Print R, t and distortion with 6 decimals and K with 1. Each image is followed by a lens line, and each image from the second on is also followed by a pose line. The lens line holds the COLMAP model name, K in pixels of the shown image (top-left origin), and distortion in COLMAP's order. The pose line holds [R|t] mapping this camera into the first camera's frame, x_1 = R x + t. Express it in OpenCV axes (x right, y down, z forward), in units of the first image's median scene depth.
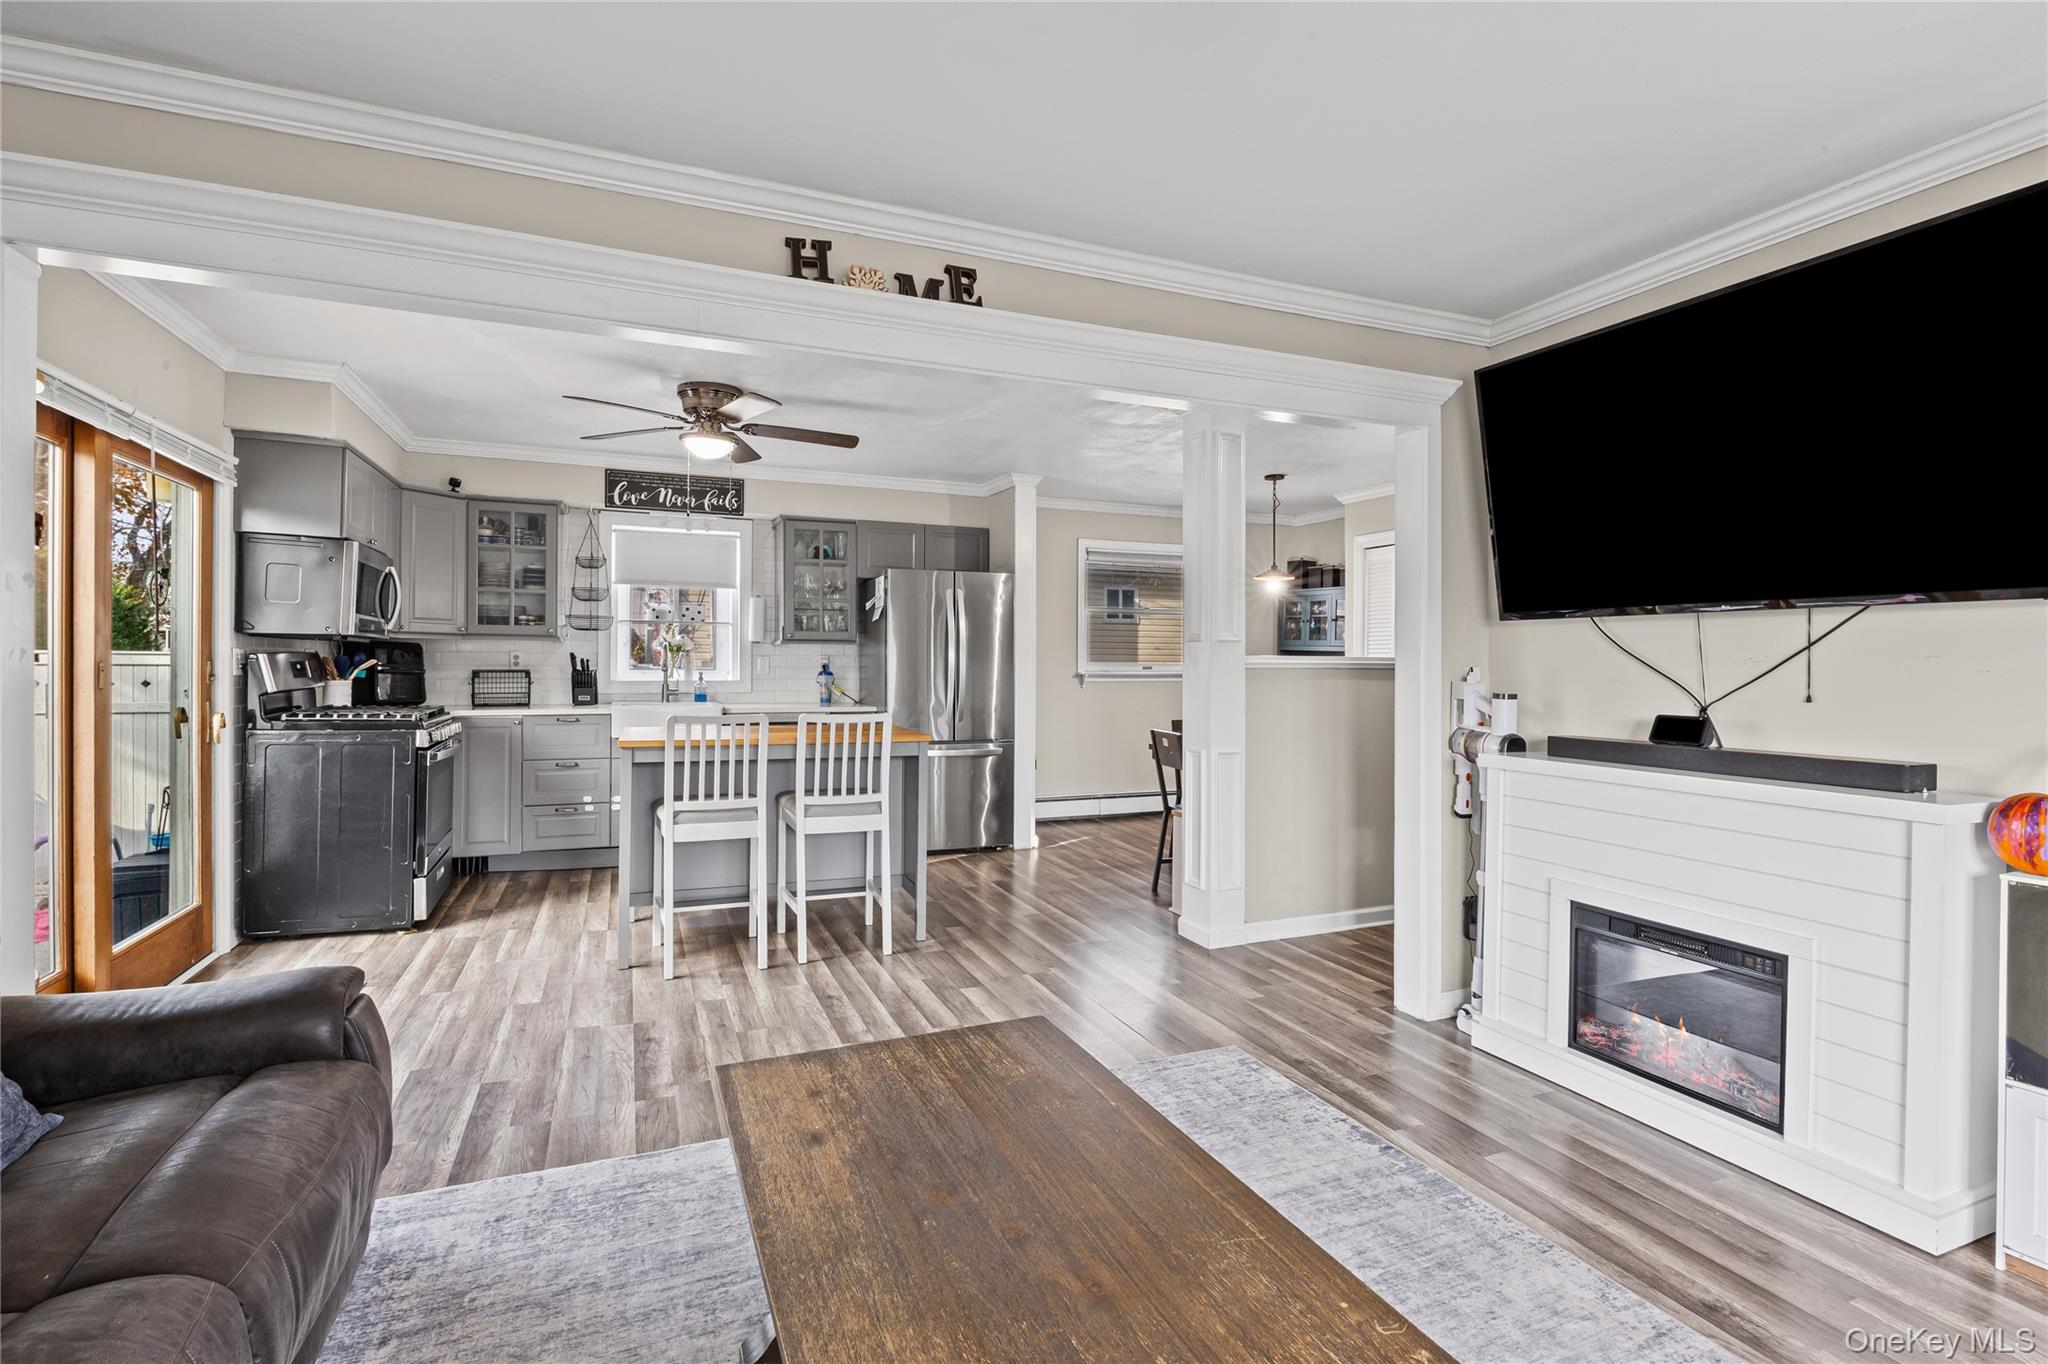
lens RADIAL K [[961.3, 0, 1030.8], [0, 961.3, 666.3], [0, 0, 1]] dist [-0.012020, 0.000040]
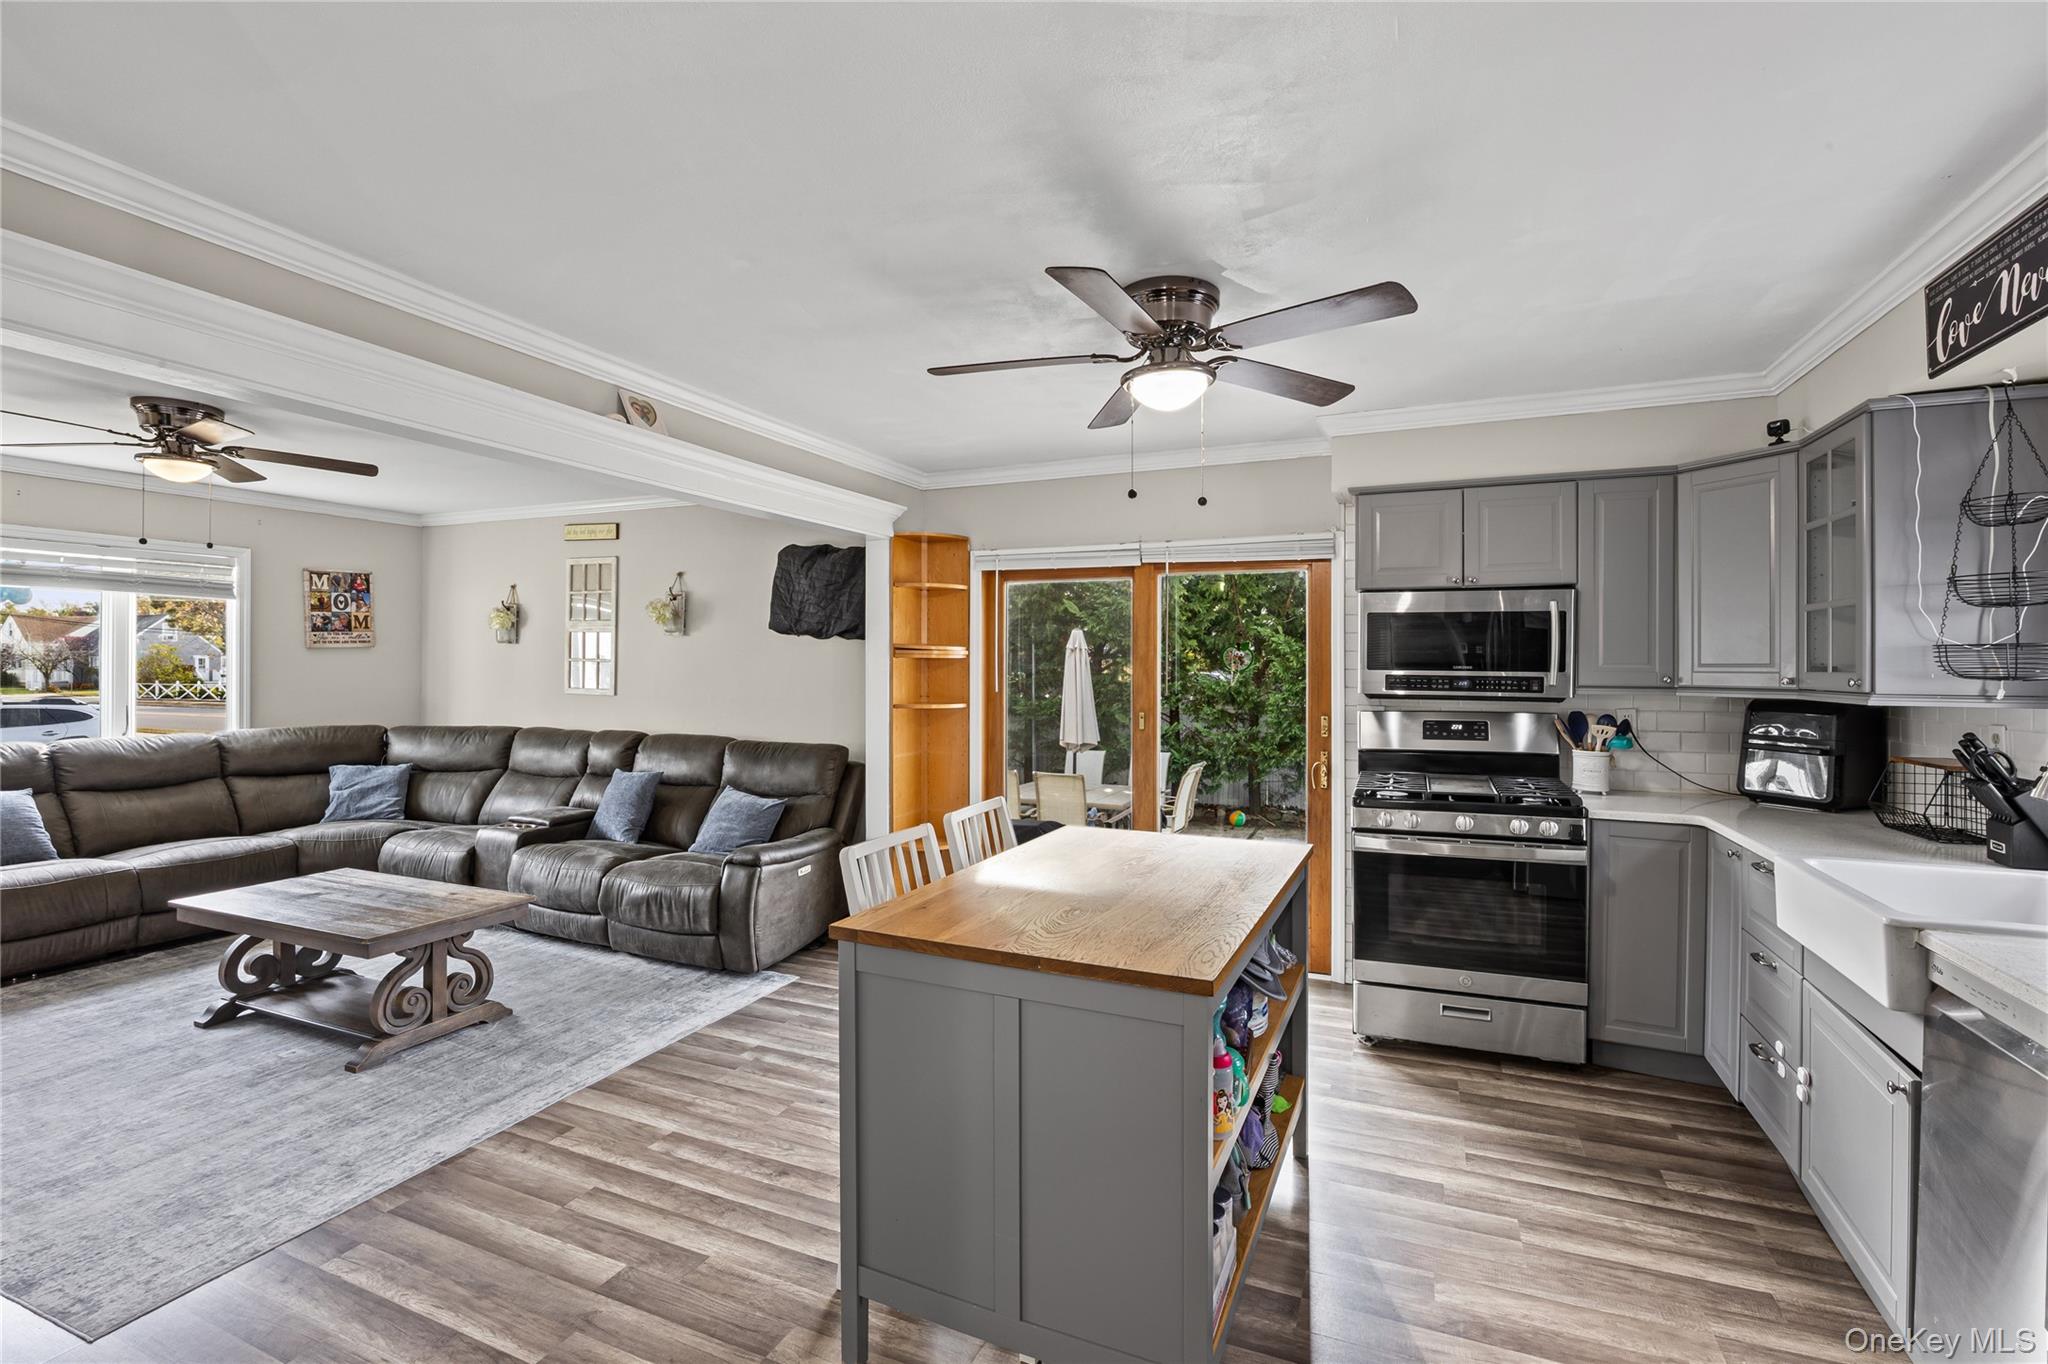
lens RADIAL K [[906.7, 0, 1029.1], [0, 906.7, 674.5], [0, 0, 1]] dist [-0.015102, -0.000431]
pose [[-0.717178, -0.004905, -0.696873, 0.098244], [-0.012651, 0.999902, 0.005982, -0.039299], [0.696775, 0.013107, -0.717170, 1.049307]]
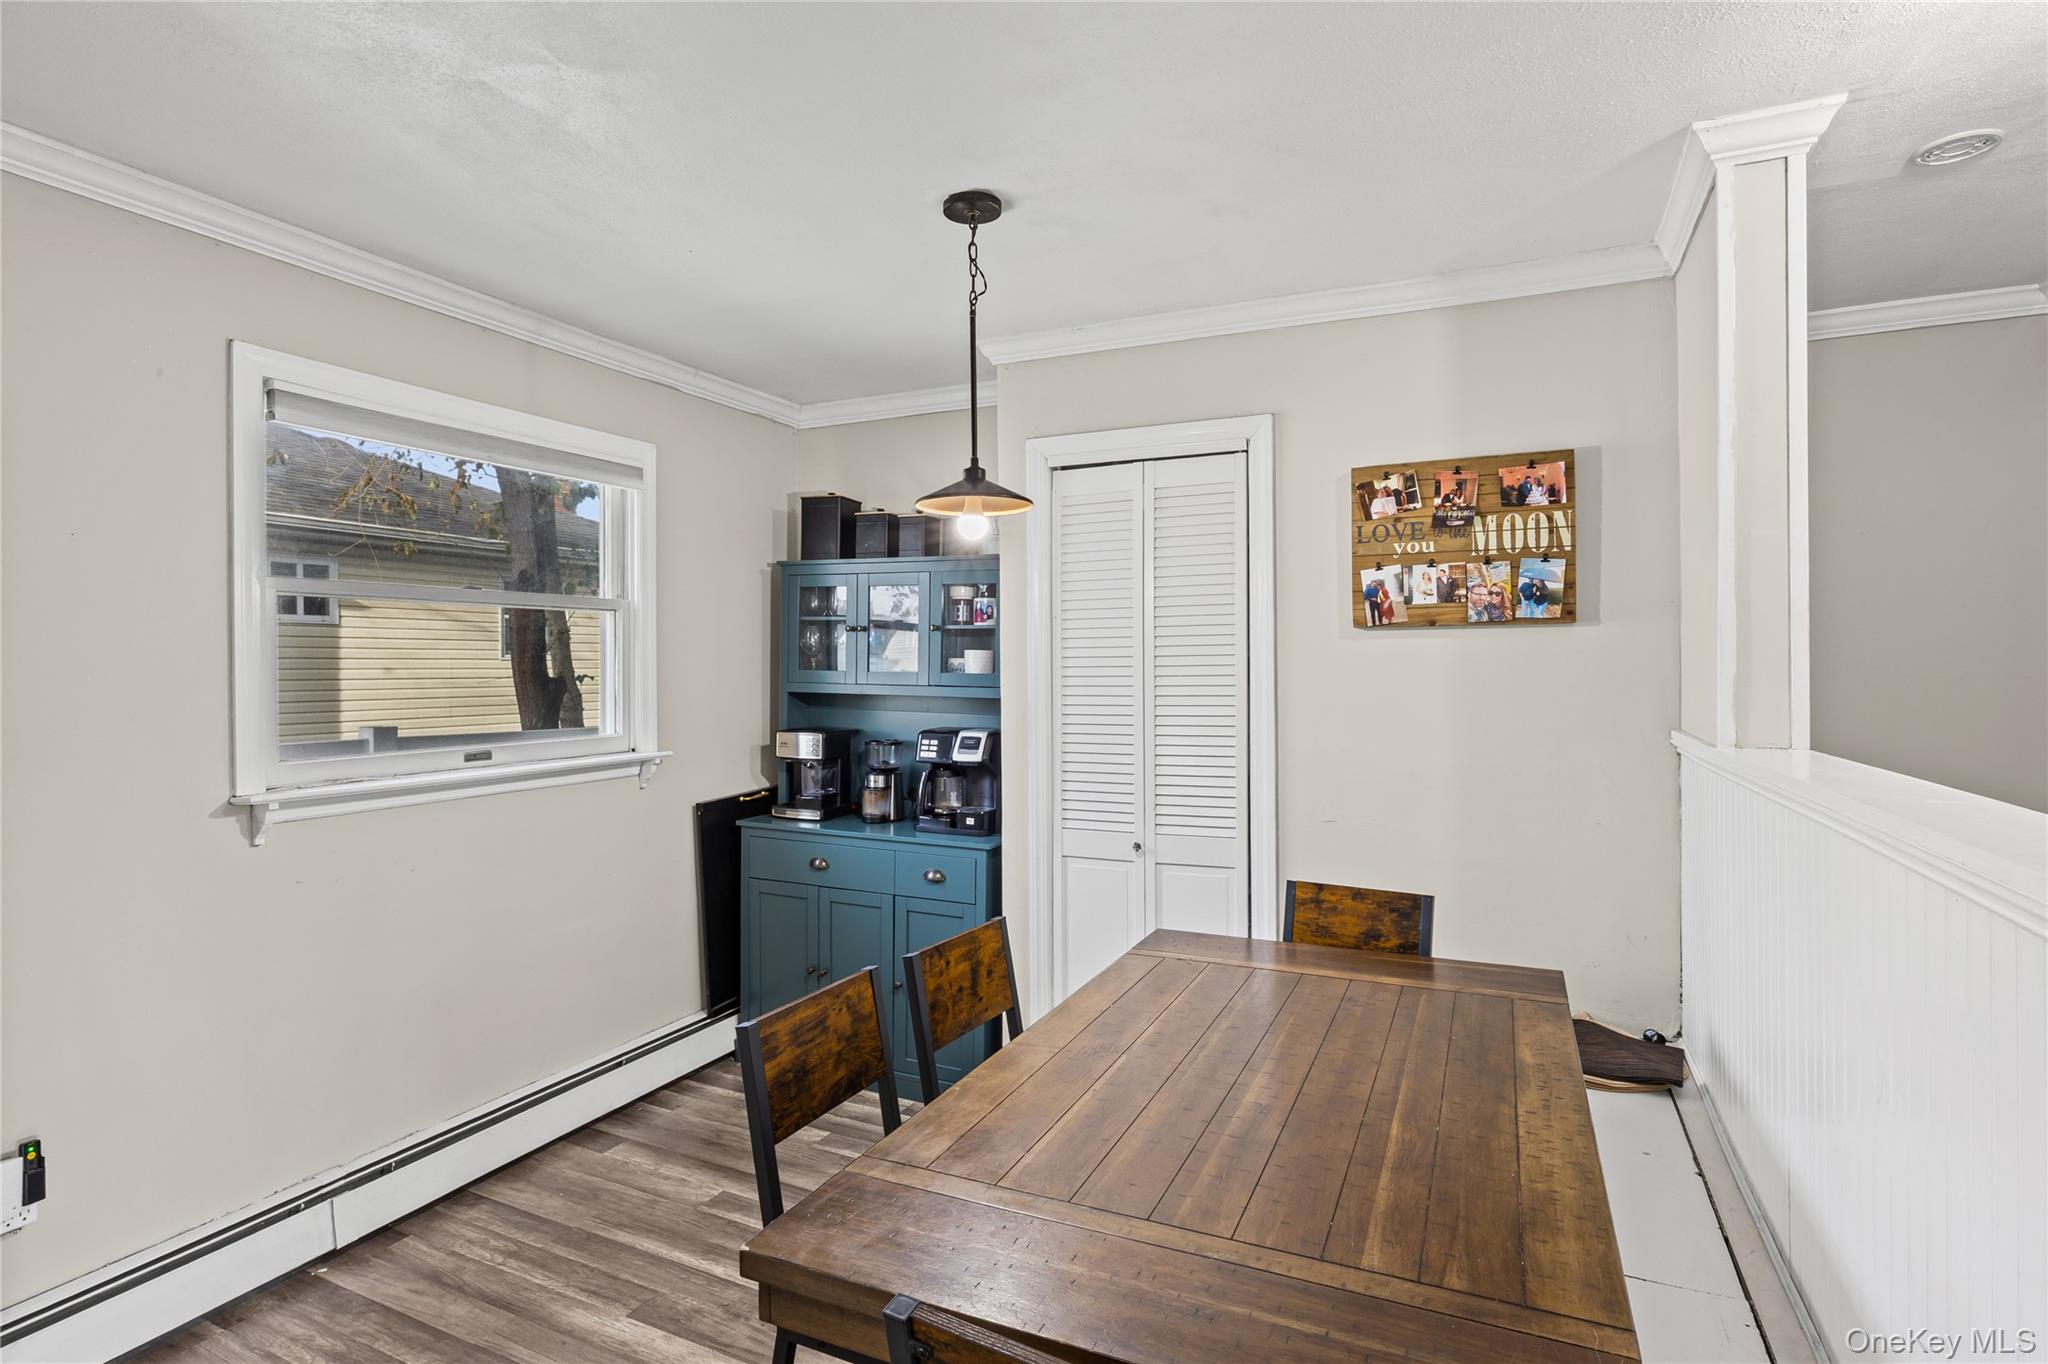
lens RADIAL K [[1029.0, 0, 1020.5], [0, 1029.0, 667.4], [0, 0, 1]] dist [-0.000525, -0.000157]
pose [[0.747437, -0.015113, 0.664161, 0.026451], [0.017091, 0.999848, 0.003517, -0.041111], [-0.664113, 0.008722, 0.747582, 0.813777]]
